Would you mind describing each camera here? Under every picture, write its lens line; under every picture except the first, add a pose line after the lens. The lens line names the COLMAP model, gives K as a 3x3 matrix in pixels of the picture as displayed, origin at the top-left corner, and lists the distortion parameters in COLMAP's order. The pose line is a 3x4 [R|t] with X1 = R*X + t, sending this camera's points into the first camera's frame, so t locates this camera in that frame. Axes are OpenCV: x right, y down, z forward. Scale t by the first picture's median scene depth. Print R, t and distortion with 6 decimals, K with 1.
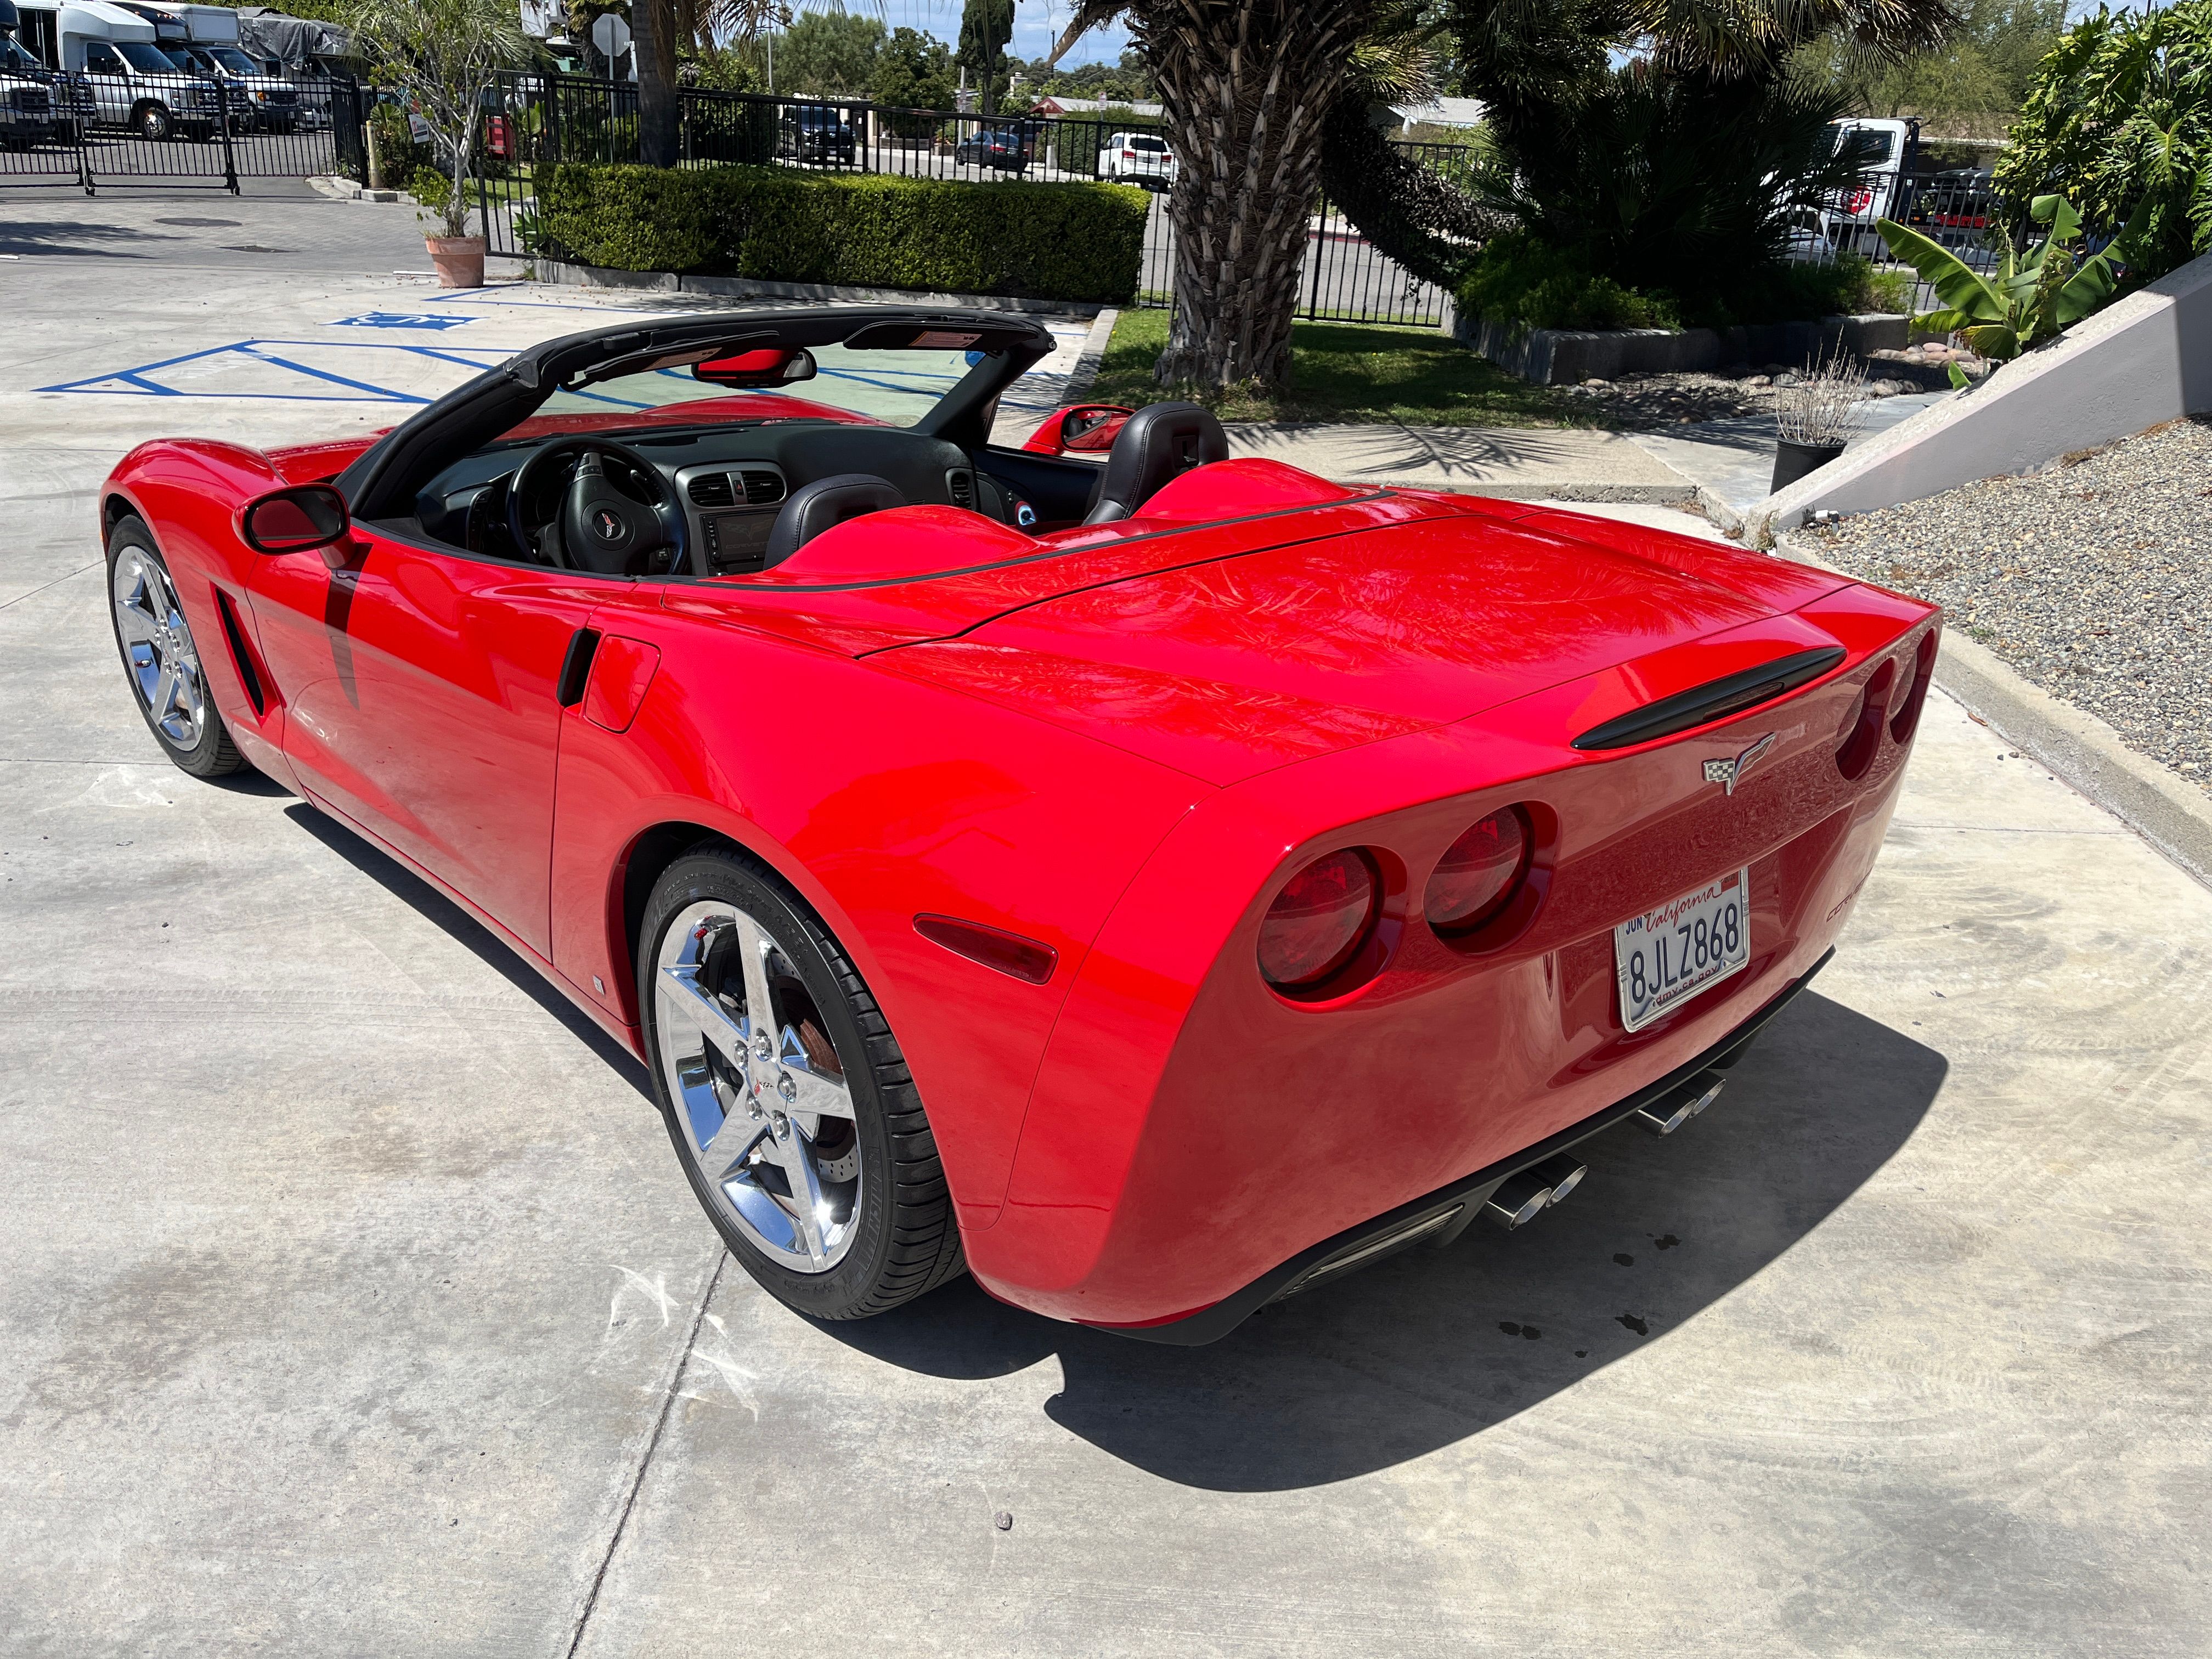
lens RADIAL K [[1682.6, 0, 1105.8], [0, 1682.6, 828.4], [0, 0, 1]] dist [0.072708, -0.098540]
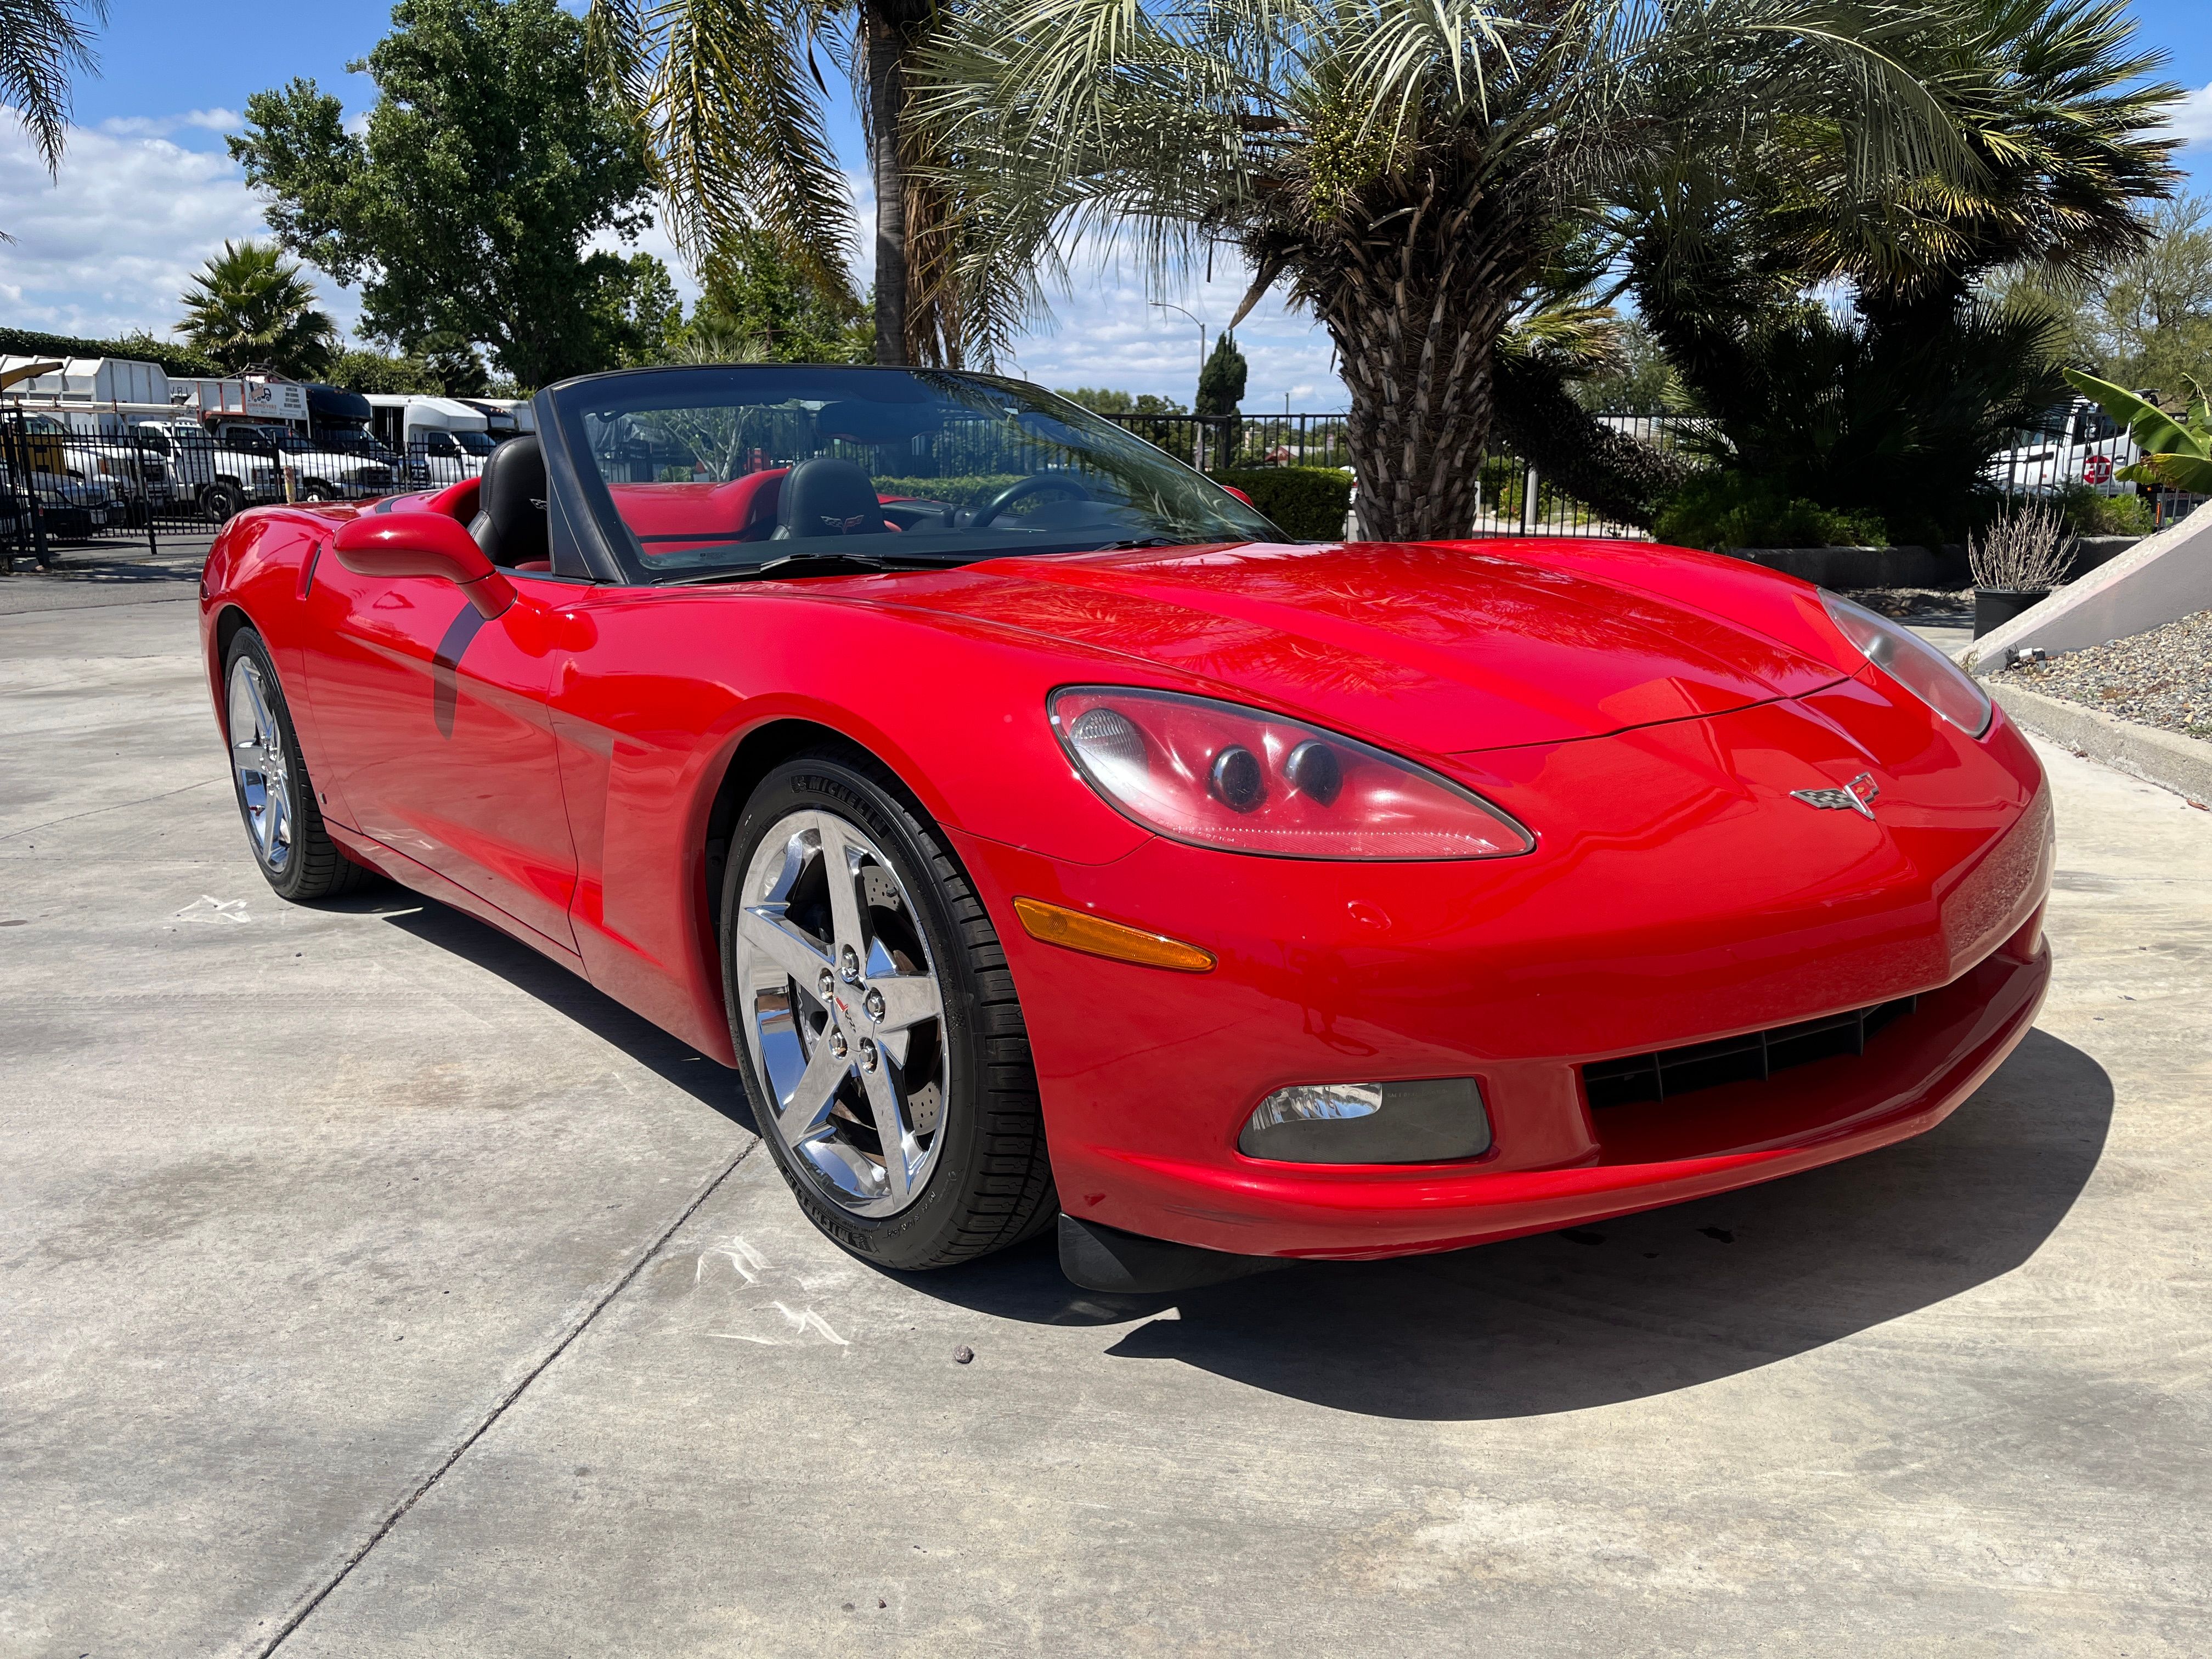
lens RADIAL K [[1682.6, 0, 1109.7], [0, 1682.6, 823.9], [0, 0, 1]] dist [0.072708, -0.098540]
pose [[0.989488, -0.027819, -0.141912, 0.084852], [-0.000219, 0.981032, -0.193844, 0.165855], [0.144613, 0.191837, 0.970714, 0.038318]]
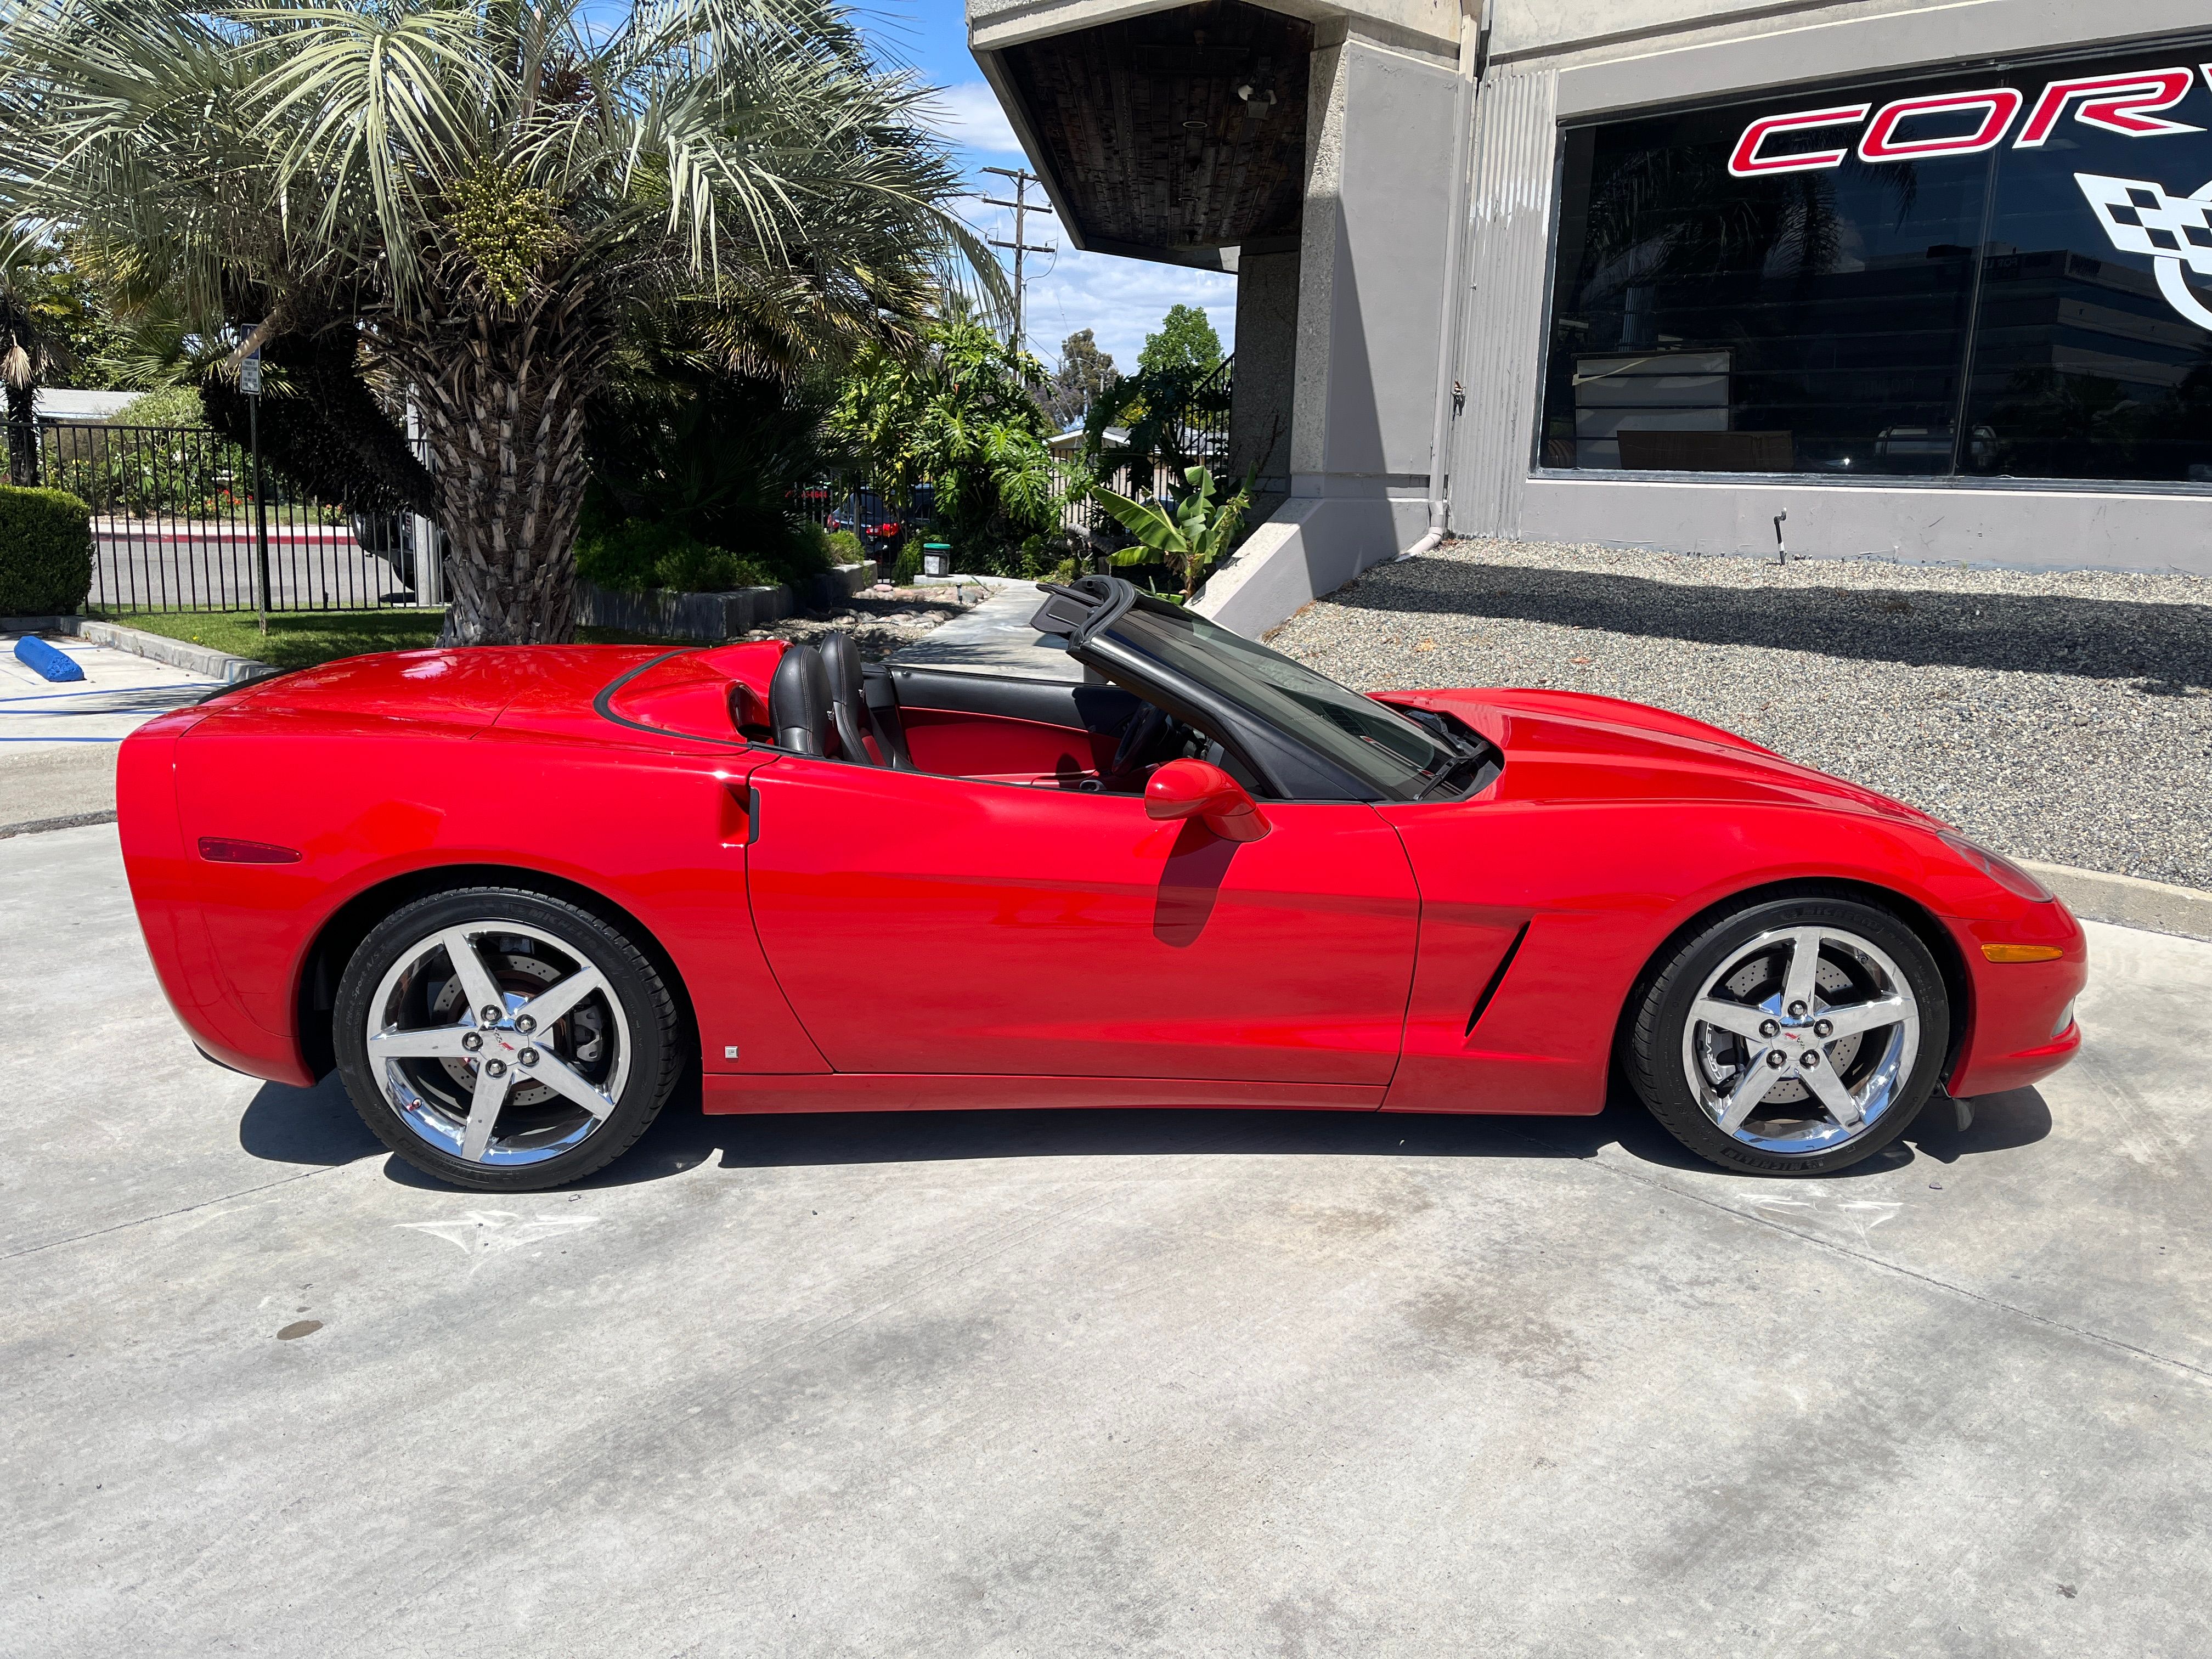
lens RADIAL K [[1682.6, 0, 1122.8], [0, 1682.6, 815.6], [0, 0, 1]] dist [0.072708, -0.098540]
pose [[0.704478, -0.176718, 0.687373, -0.983909], [0.282950, 0.958140, -0.043660, -0.066930], [-0.650884, 0.225250, 0.724991, 0.097892]]
